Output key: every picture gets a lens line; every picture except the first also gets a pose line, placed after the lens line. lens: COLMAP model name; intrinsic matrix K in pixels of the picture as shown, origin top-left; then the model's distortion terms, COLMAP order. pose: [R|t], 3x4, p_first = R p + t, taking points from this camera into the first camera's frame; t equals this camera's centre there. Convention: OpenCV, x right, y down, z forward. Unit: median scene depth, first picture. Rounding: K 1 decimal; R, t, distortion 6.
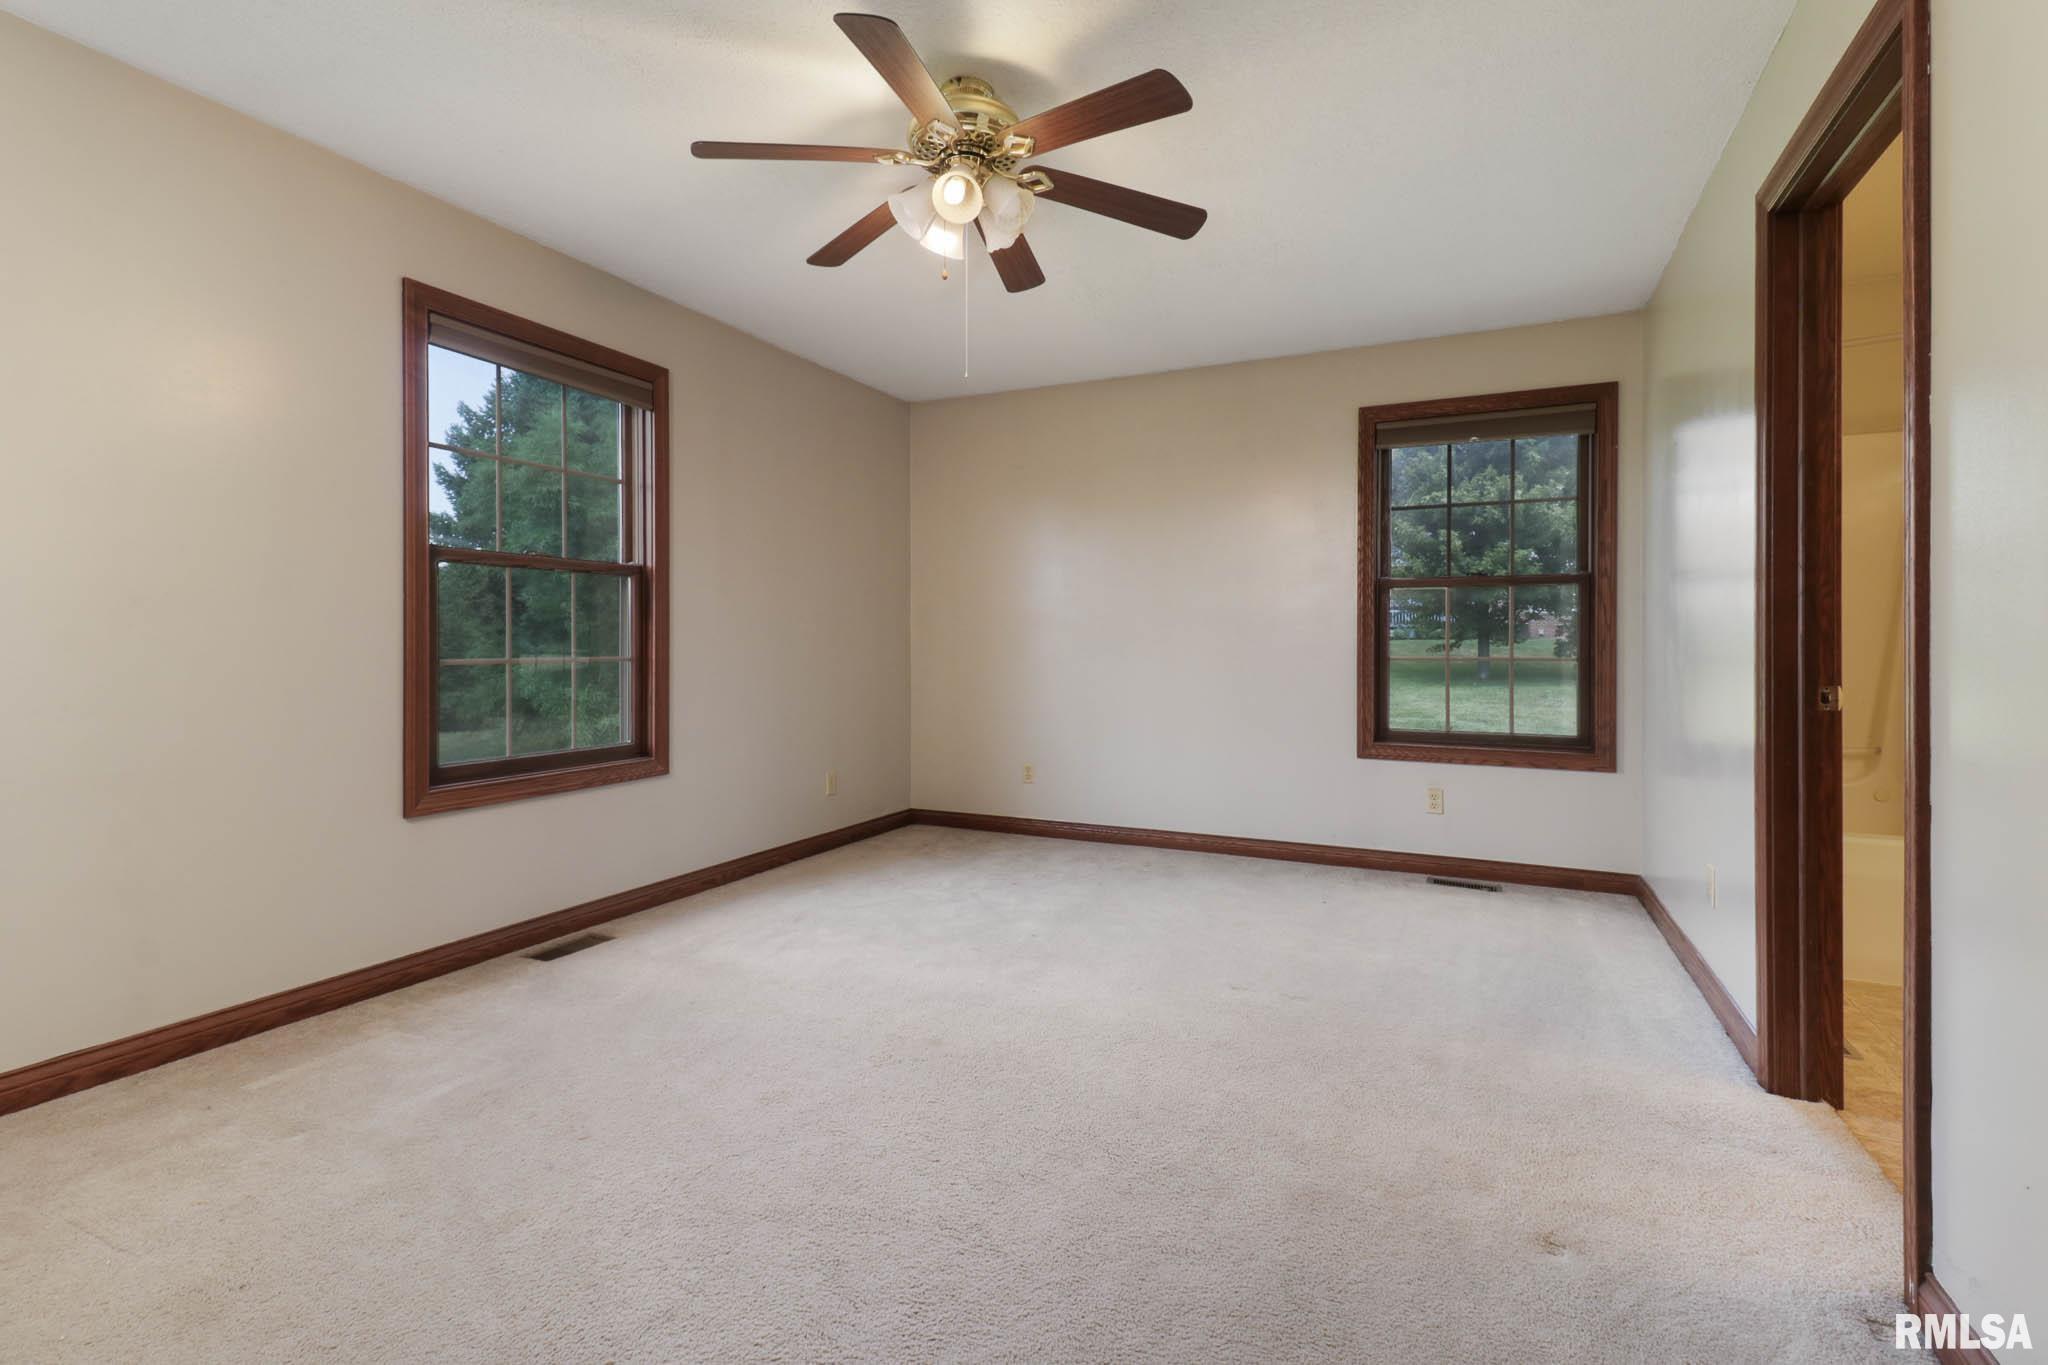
lens RADIAL K [[913.2, 0, 1027.0], [0, 913.2, 666.1], [0, 0, 1]] dist [0.009948, -0.003451]
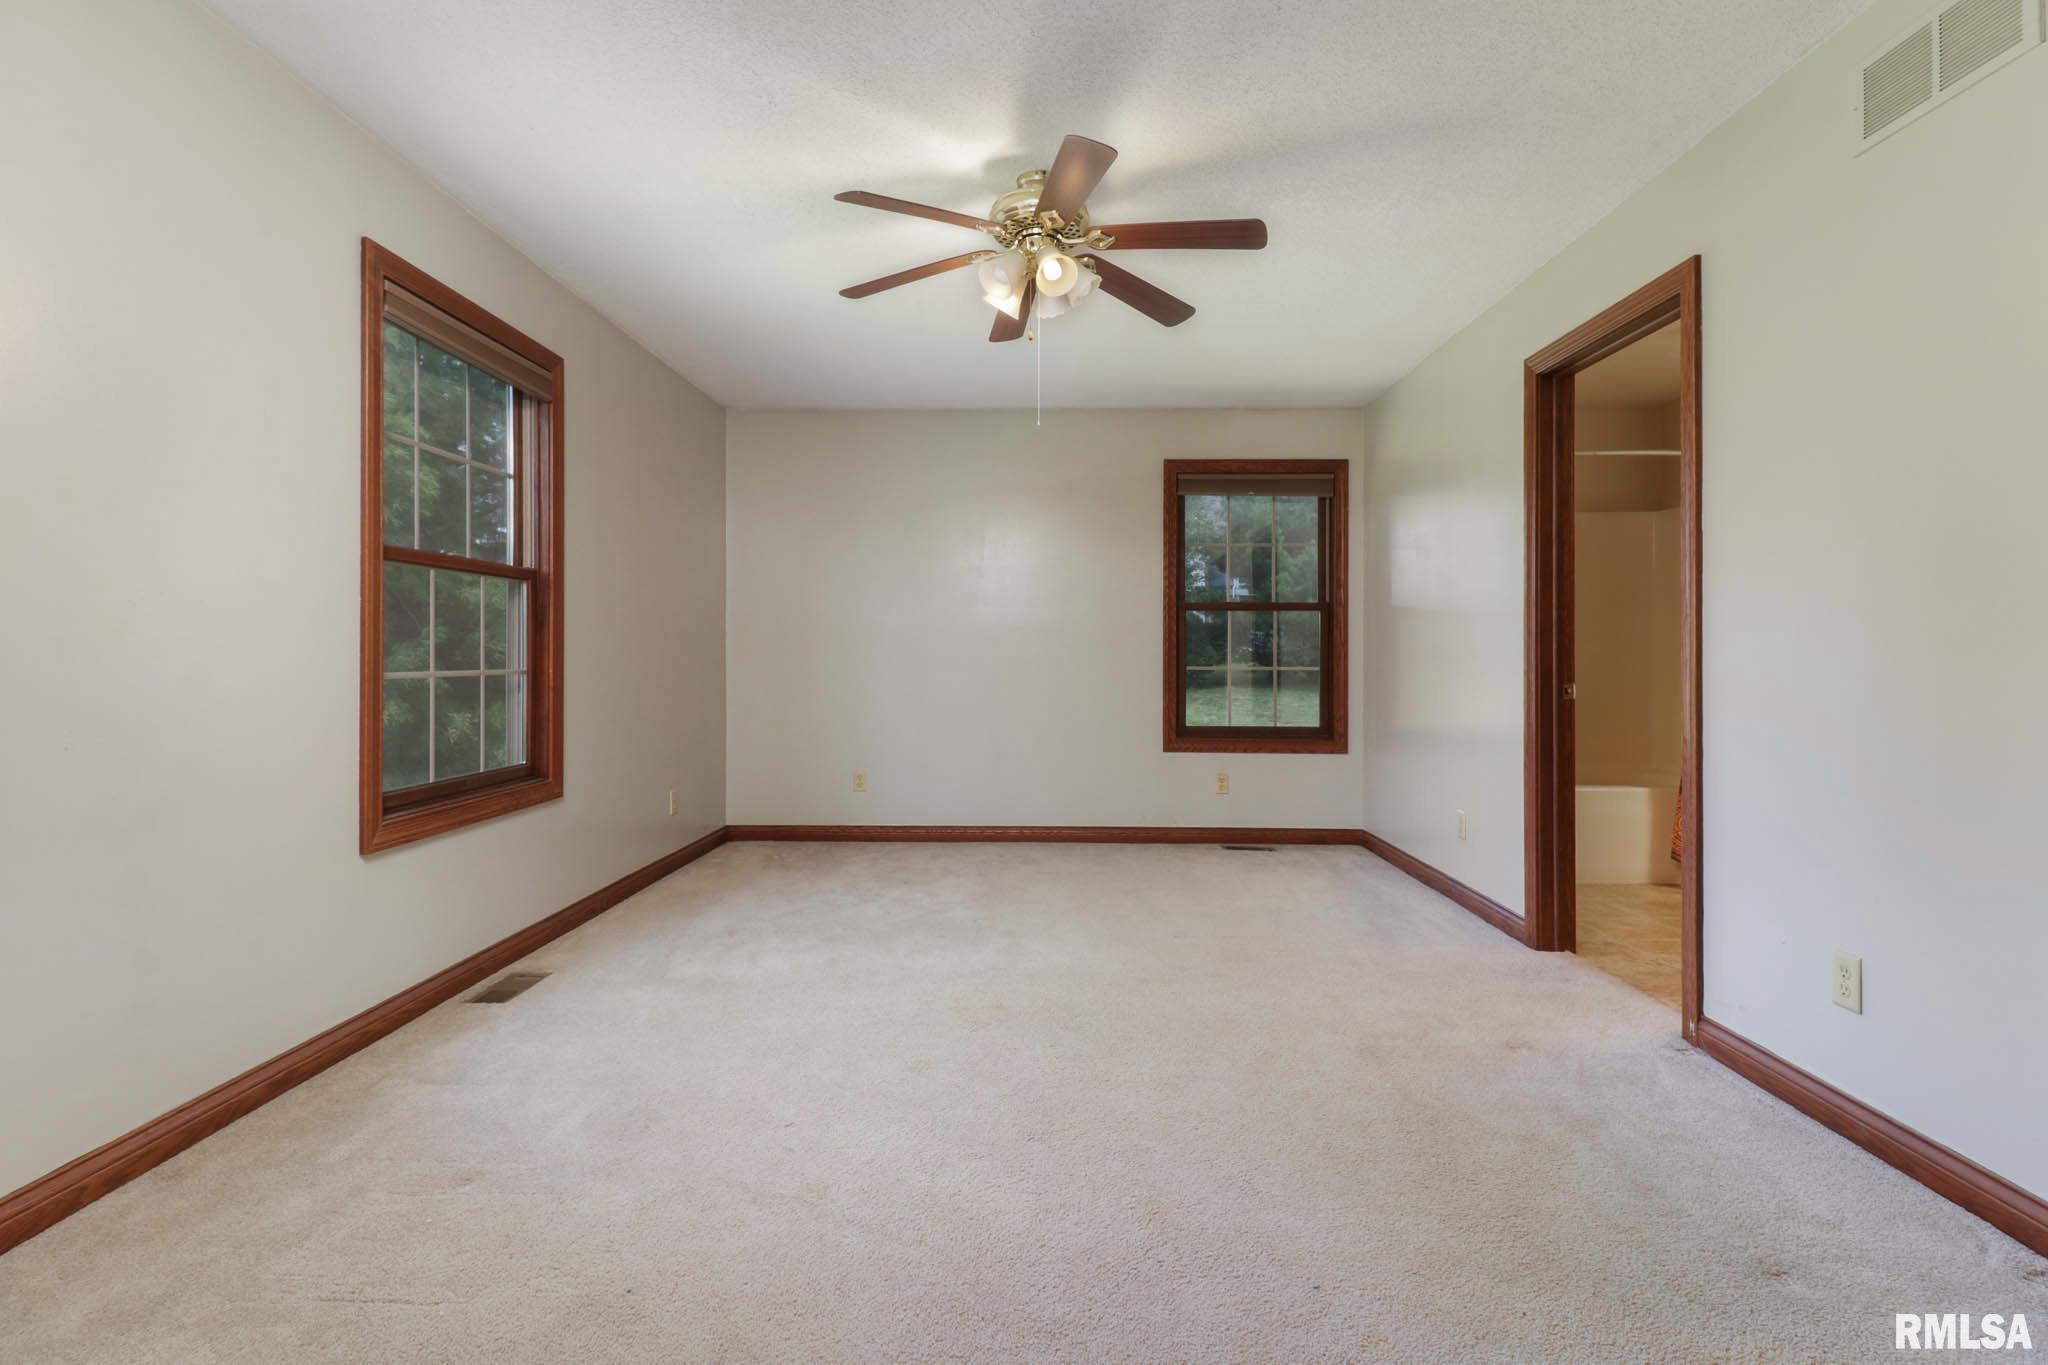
lens RADIAL K [[913.2, 0, 1028.7], [0, 913.2, 679.3], [0, 0, 1]] dist [0.009948, -0.003451]
pose [[0.920003, -0.008707, 0.391814, -0.327194], [0.008714, 0.999960, 0.001761, 0.002265], [-0.391814, 0.001795, 0.920043, -0.039574]]
